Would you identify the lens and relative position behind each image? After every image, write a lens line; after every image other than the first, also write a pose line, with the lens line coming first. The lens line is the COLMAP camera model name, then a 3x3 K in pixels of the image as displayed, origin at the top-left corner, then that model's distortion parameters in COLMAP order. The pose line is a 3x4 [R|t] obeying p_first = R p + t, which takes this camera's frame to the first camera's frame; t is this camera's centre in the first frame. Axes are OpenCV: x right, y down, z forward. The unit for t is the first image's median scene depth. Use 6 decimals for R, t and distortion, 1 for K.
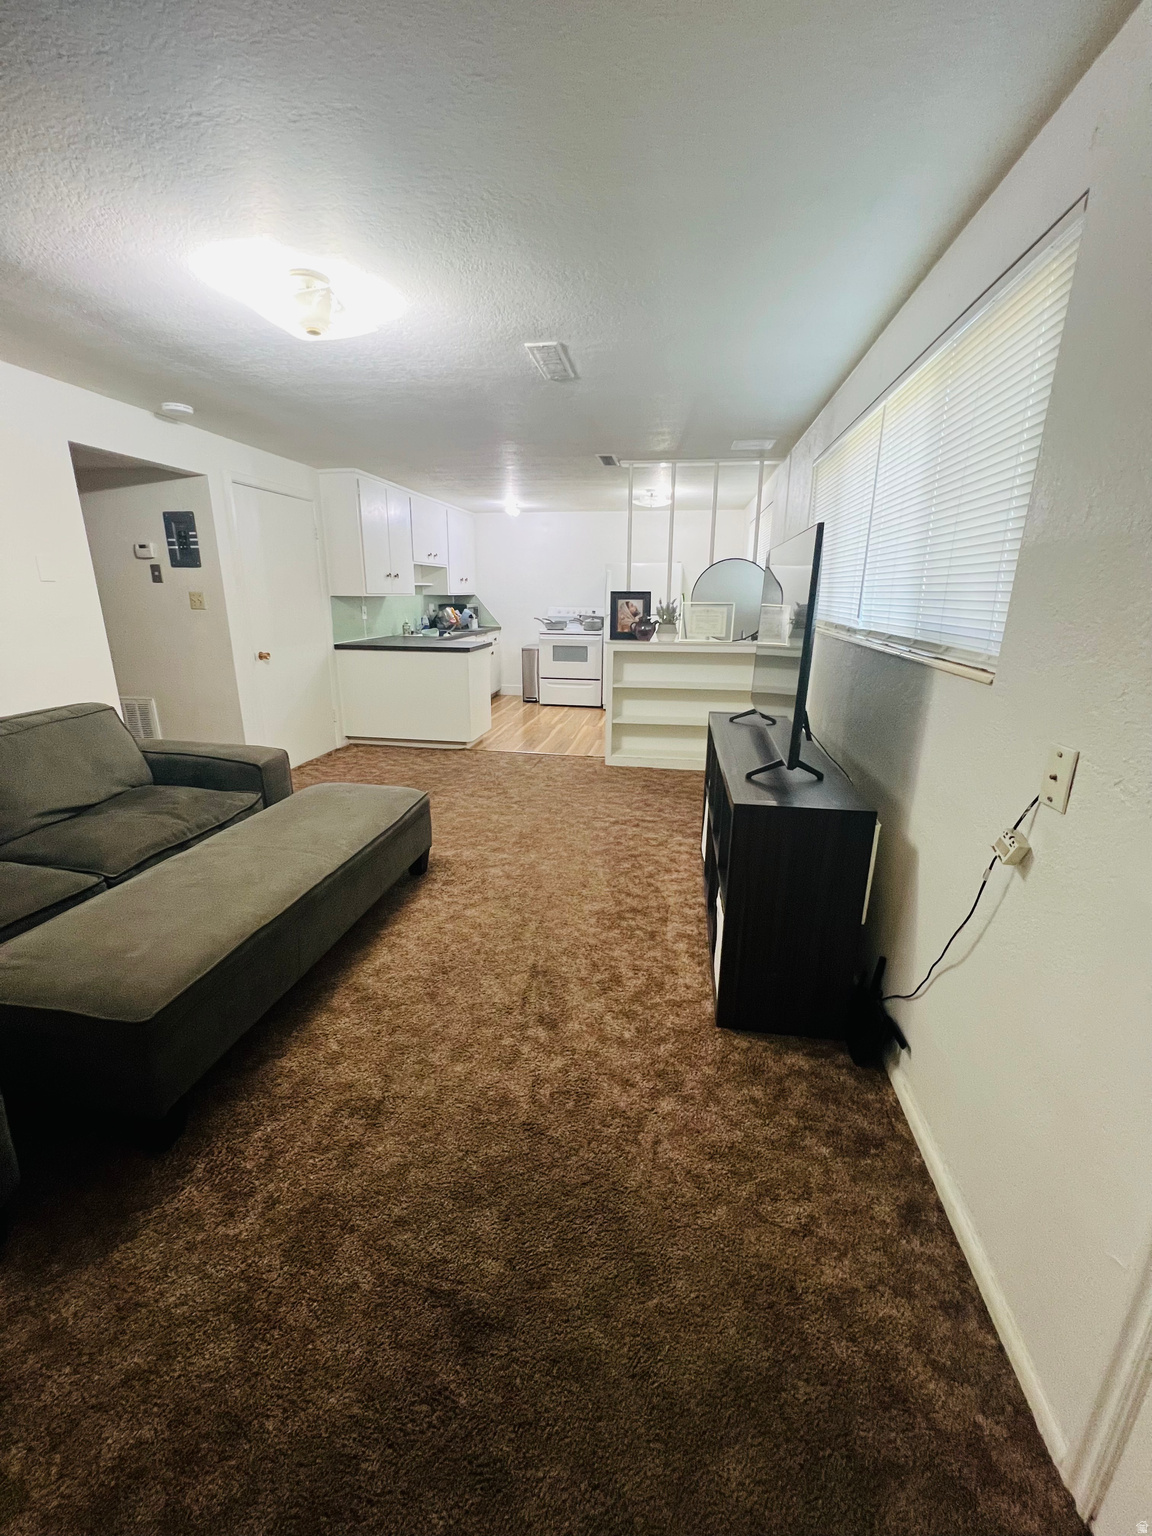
lens RADIAL K [[612.7, 0, 578.7], [0, 612.7, 765.1], [0, 0, 1]] dist [-0.005797, 0.000984]
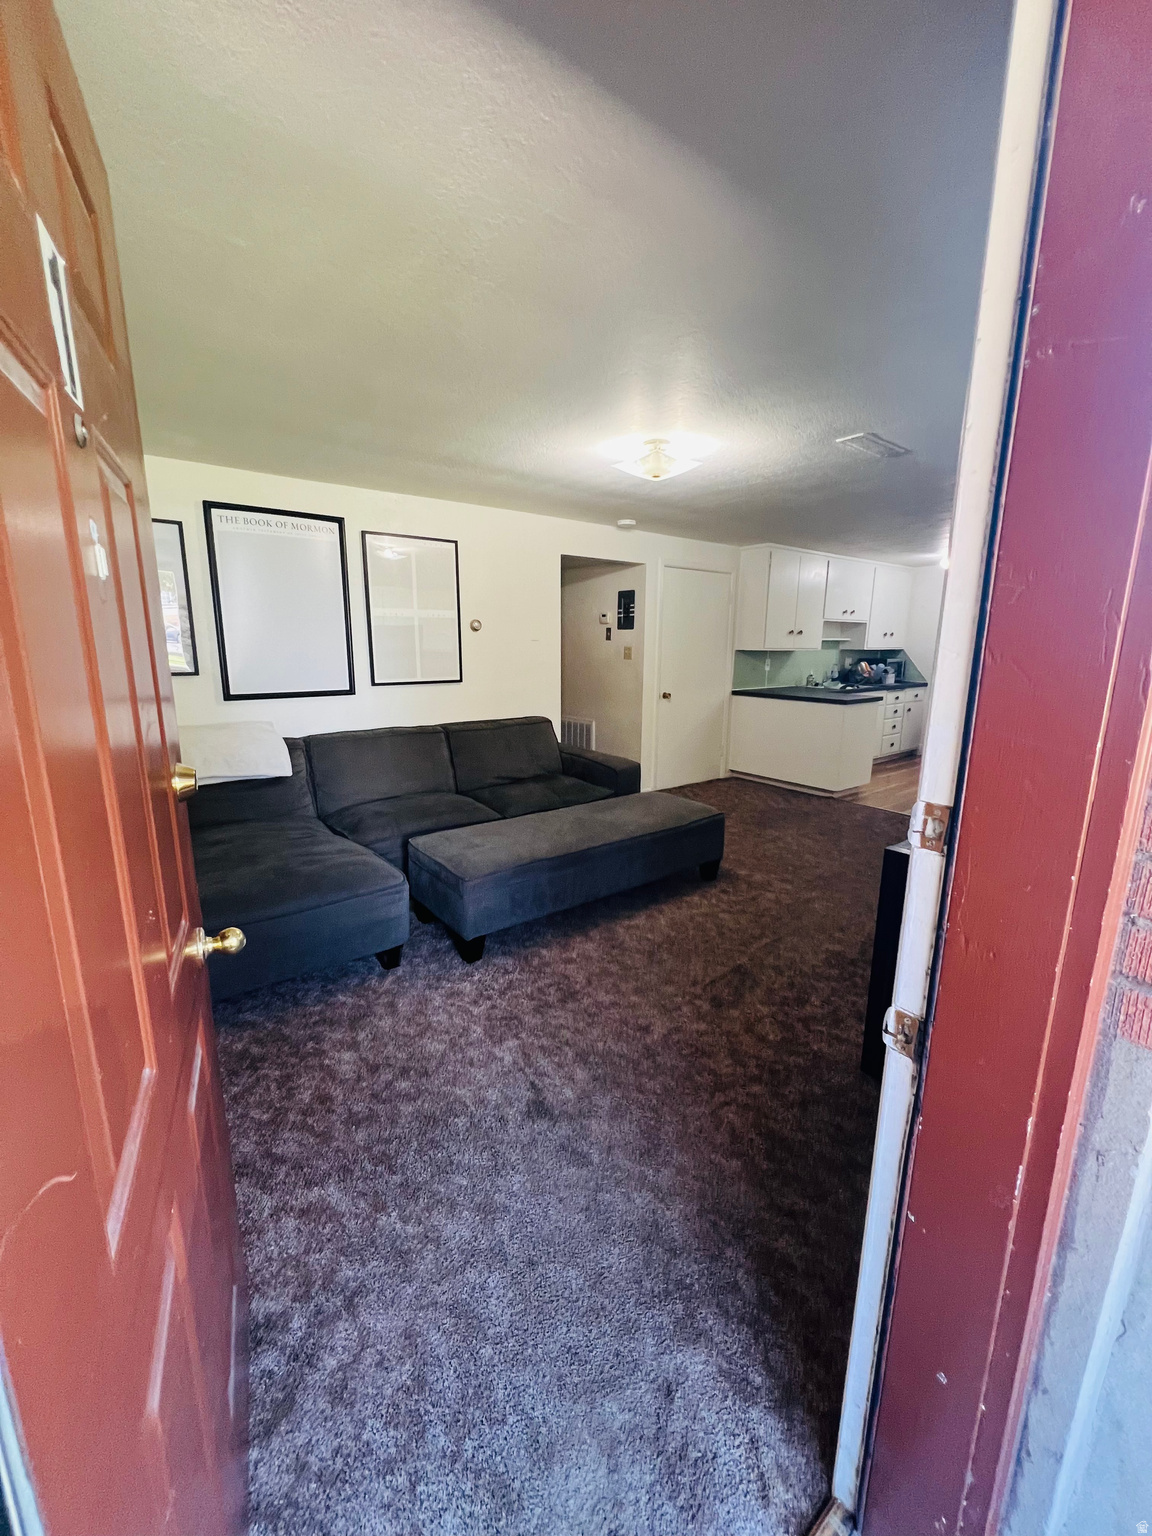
lens RADIAL K [[612.7, 0, 575.0], [0, 612.7, 766.3], [0, 0, 1]] dist [-0.005797, 0.000984]
pose [[0.729751, 0.133407, -0.670572, 0.334106], [-0.186808, 0.982365, -0.007857, 0.019327], [0.657698, 0.131002, 0.741803, -0.089235]]
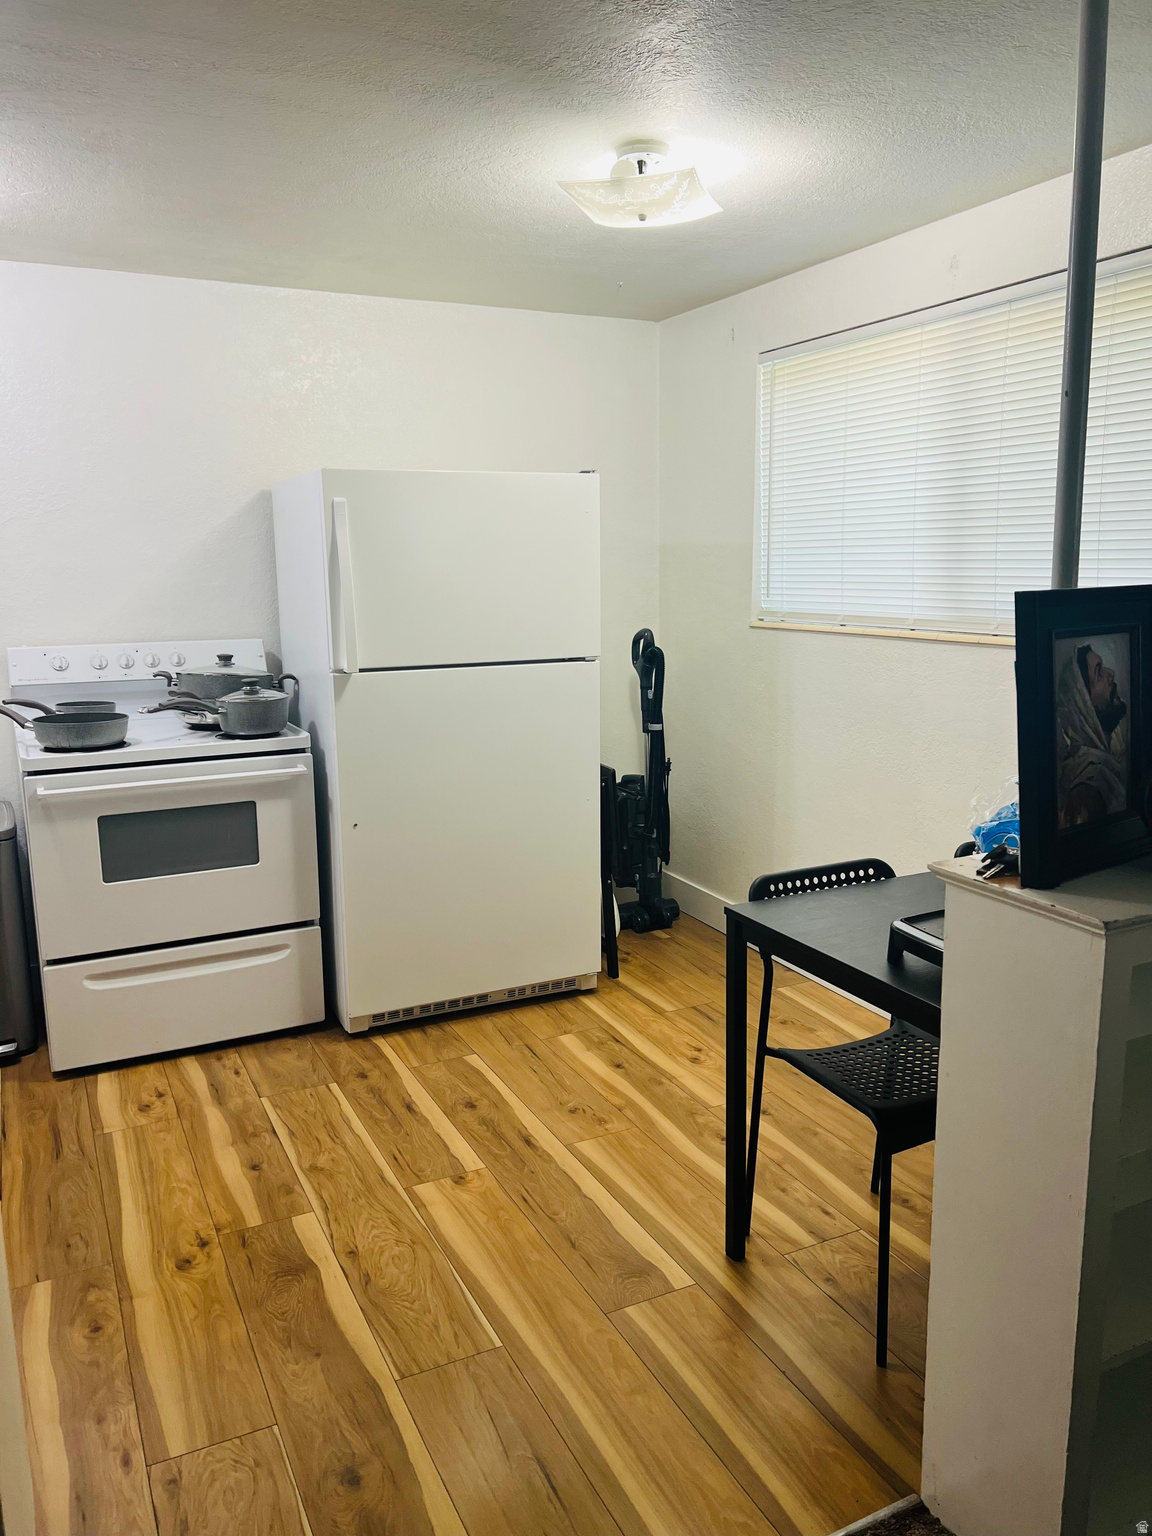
lens RADIAL K [[1152.5, 0, 600.3], [0, 1152.5, 765.8], [0, 0, 1]] dist [0.052995, -0.061180]
pose [[0.805534, -0.119122, 0.580452, -0.344186], [0.179579, 0.982593, -0.047564, -0.393422], [-0.564682, 0.142551, 0.812904, 1.322126]]
